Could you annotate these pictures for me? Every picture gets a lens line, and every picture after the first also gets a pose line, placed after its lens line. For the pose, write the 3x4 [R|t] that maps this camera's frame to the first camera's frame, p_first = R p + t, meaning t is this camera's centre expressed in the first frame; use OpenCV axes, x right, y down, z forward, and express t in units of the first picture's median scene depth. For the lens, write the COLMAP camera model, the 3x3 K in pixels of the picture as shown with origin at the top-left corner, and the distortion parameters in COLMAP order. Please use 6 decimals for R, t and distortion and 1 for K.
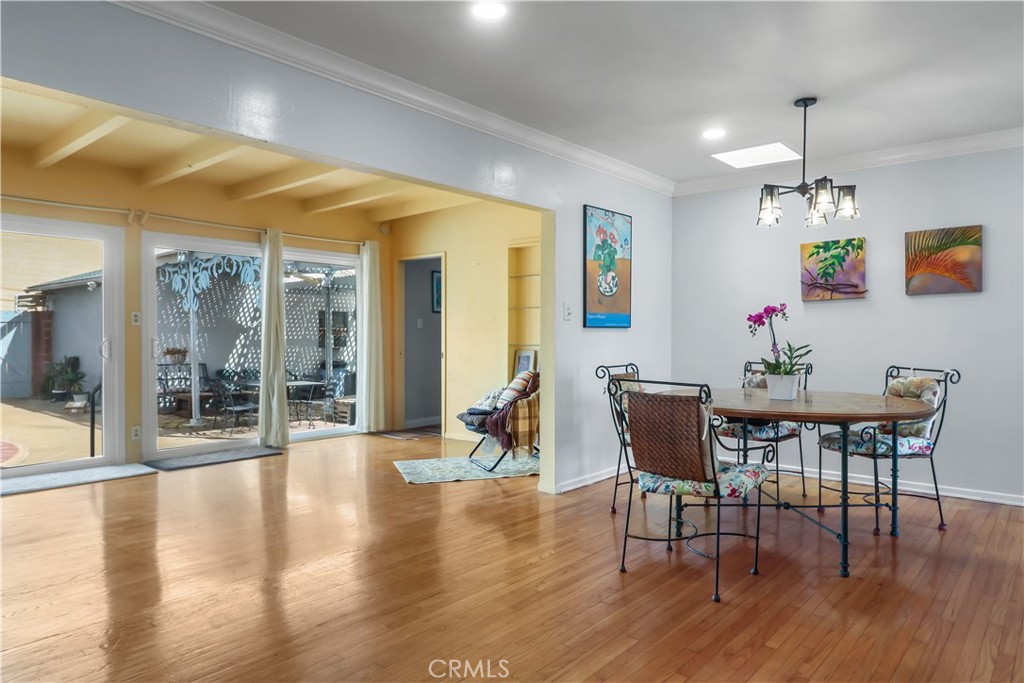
lens RADIAL K [[653.1, 0, 512.0], [0, 653.1, 345.3], [0, 0, 1]] dist [0.000442, -0.001978]
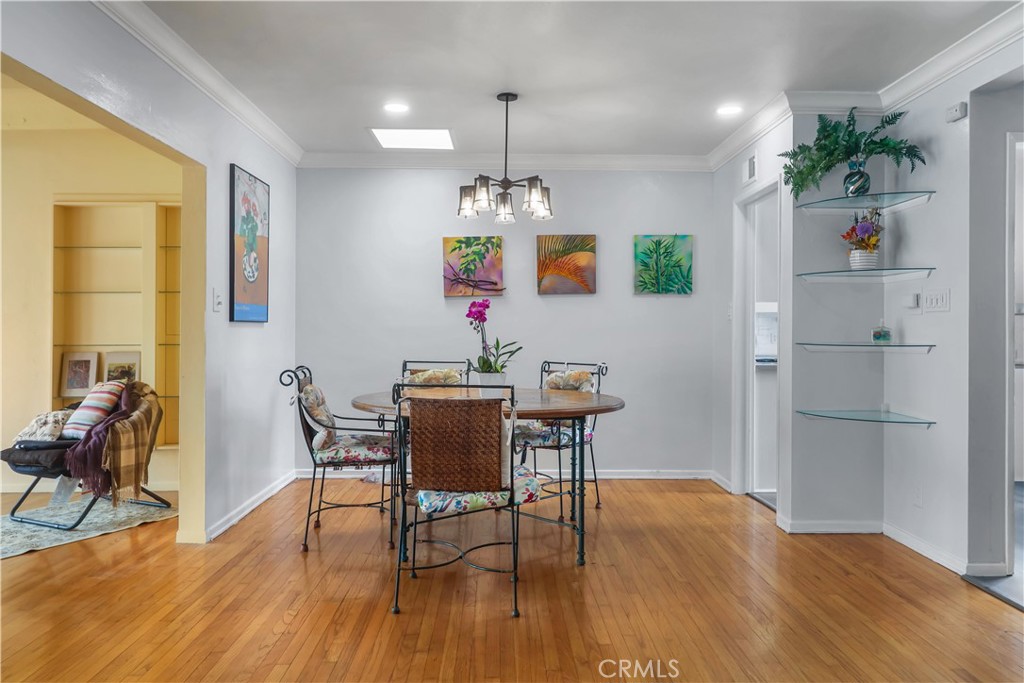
lens RADIAL K [[752.5, 0, 510.9], [0, 752.5, 335.5], [0, 0, 1]] dist [0.007268, 0.000131]
pose [[0.749805, -0.001917, 0.661656, -0.228749], [0.007944, 0.999950, -0.006105, -0.002625], [-0.661611, 0.009834, 0.749783, 0.107681]]
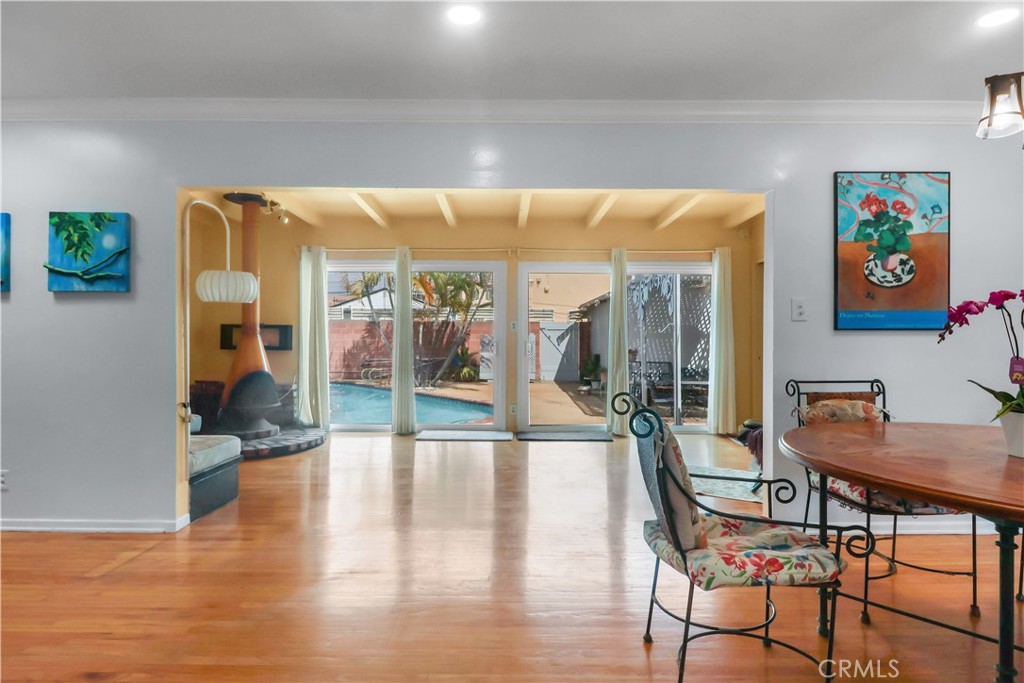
lens RADIAL K [[568.0, 0, 511.5], [0, 568.0, 335.4], [0, 0, 1]] dist [-0.001467, -0.000649]
pose [[0.644419, 0.002175, -0.764670, 0.372255], [-0.022520, 0.999616, -0.016135, -0.001375], [0.764341, 0.027618, 0.644221, 0.270588]]
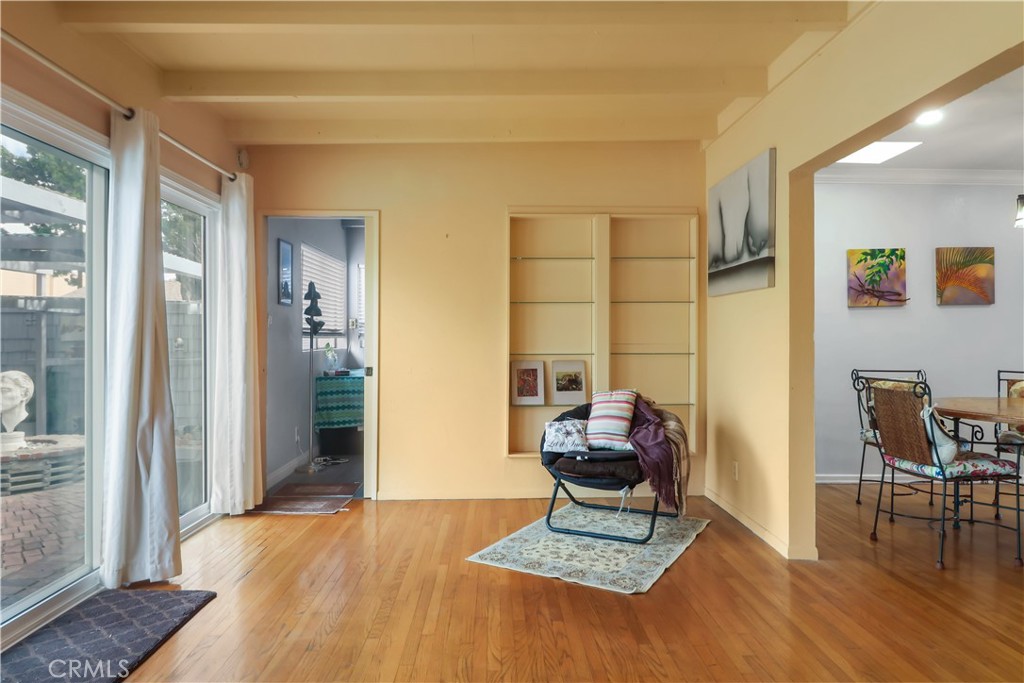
lens RADIAL K [[651.4, 0, 509.6], [0, 651.4, 335.8], [0, 0, 1]] dist [0.003374, 0.002096]
pose [[0.743944, 0.004249, 0.668228, -0.636715], [0.007713, 0.999859, -0.014944, -0.013090], [-0.668197, 0.016271, 0.743806, 0.638830]]
